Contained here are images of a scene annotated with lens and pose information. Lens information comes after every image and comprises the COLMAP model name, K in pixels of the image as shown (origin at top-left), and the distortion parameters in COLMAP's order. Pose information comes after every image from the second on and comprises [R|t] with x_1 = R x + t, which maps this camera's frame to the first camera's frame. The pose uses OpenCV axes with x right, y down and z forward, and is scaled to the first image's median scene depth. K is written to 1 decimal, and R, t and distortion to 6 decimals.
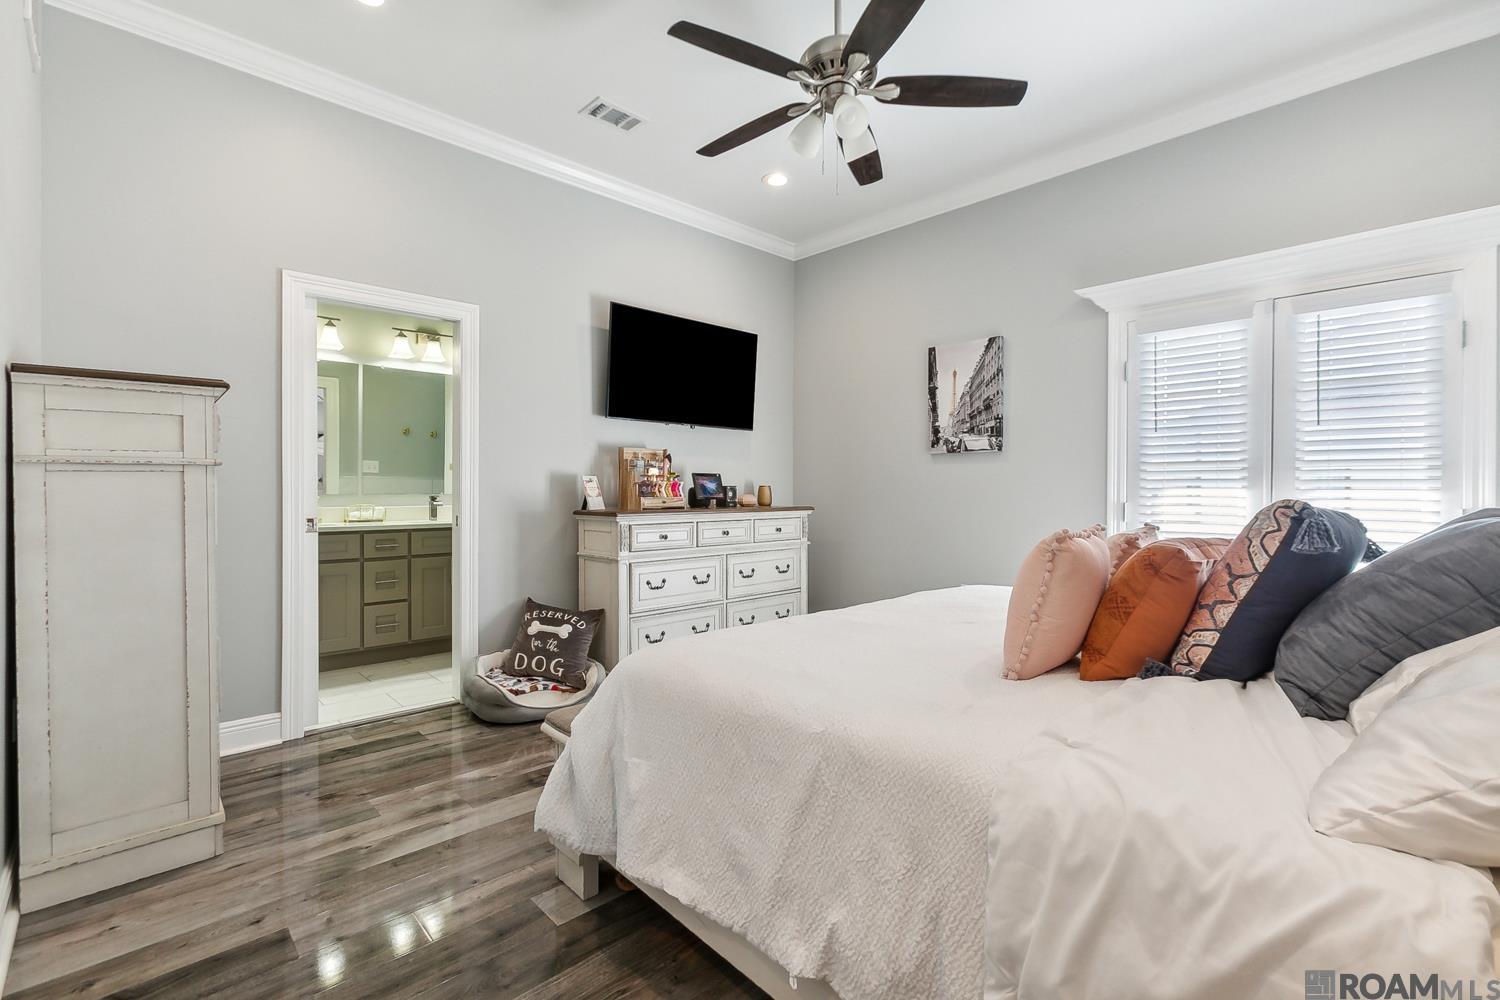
lens RADIAL K [[676.9, 0, 750.1], [0, 676.9, 500.1], [0, 0, 1]] dist [-0.001670, 0.003064]
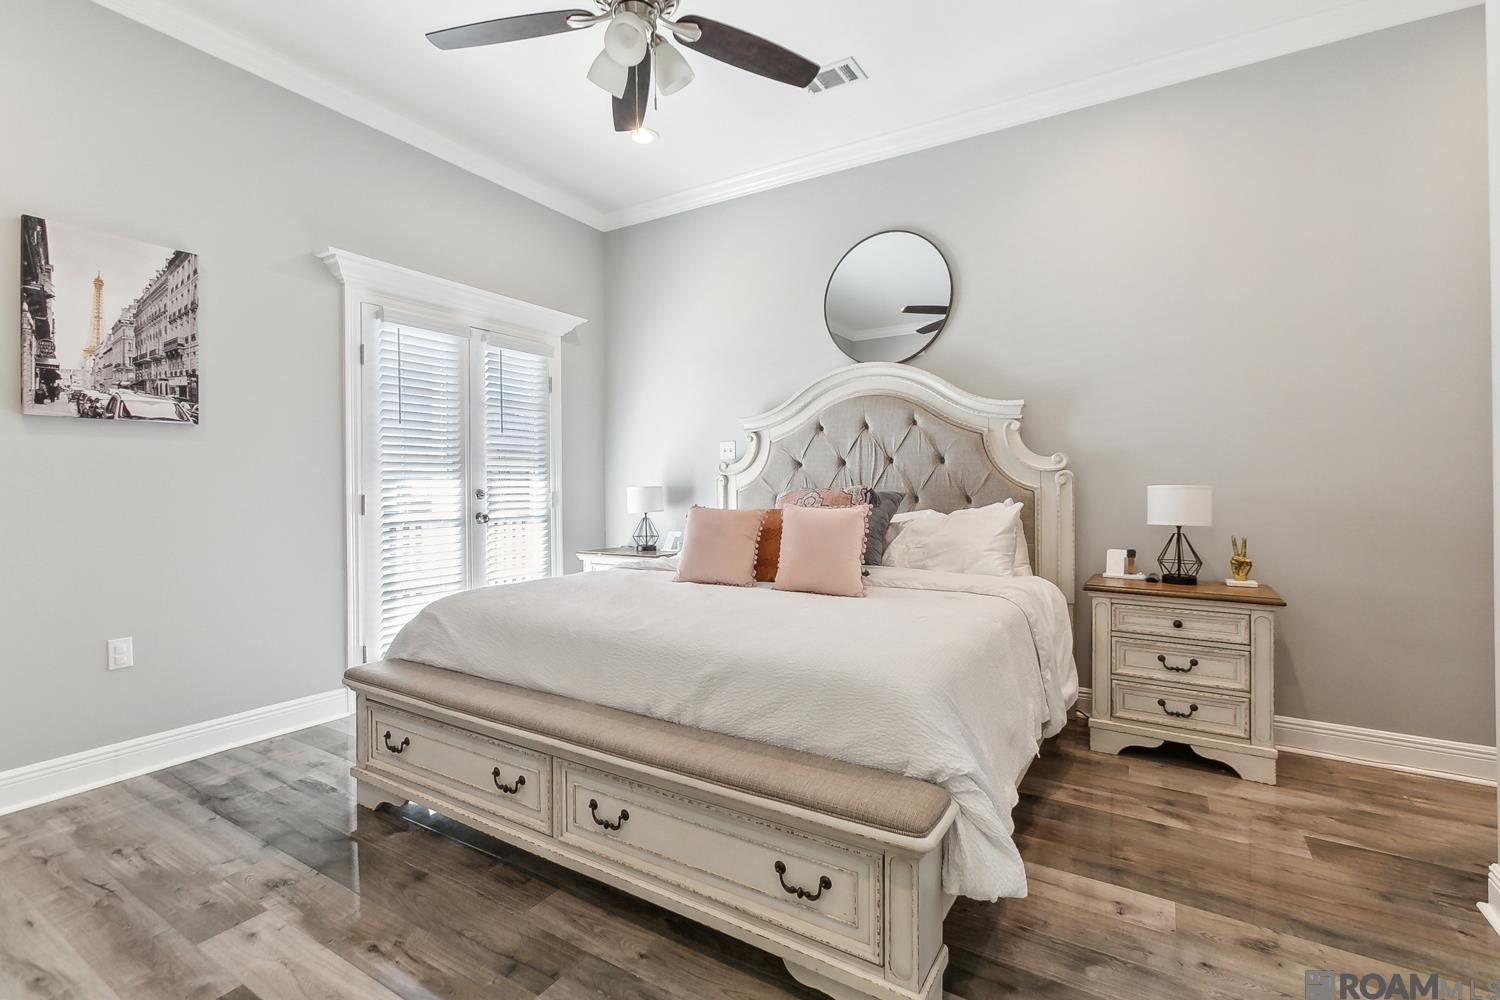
lens RADIAL K [[676.9, 0, 755.1], [0, 676.9, 472.7], [0, 0, 1]] dist [-0.001670, 0.003064]
pose [[-0.259597, 0.003297, 0.965711, -0.419230], [0.010229, 0.999947, -0.000664, -0.016893], [-0.965663, 0.009705, -0.259617, 0.616493]]
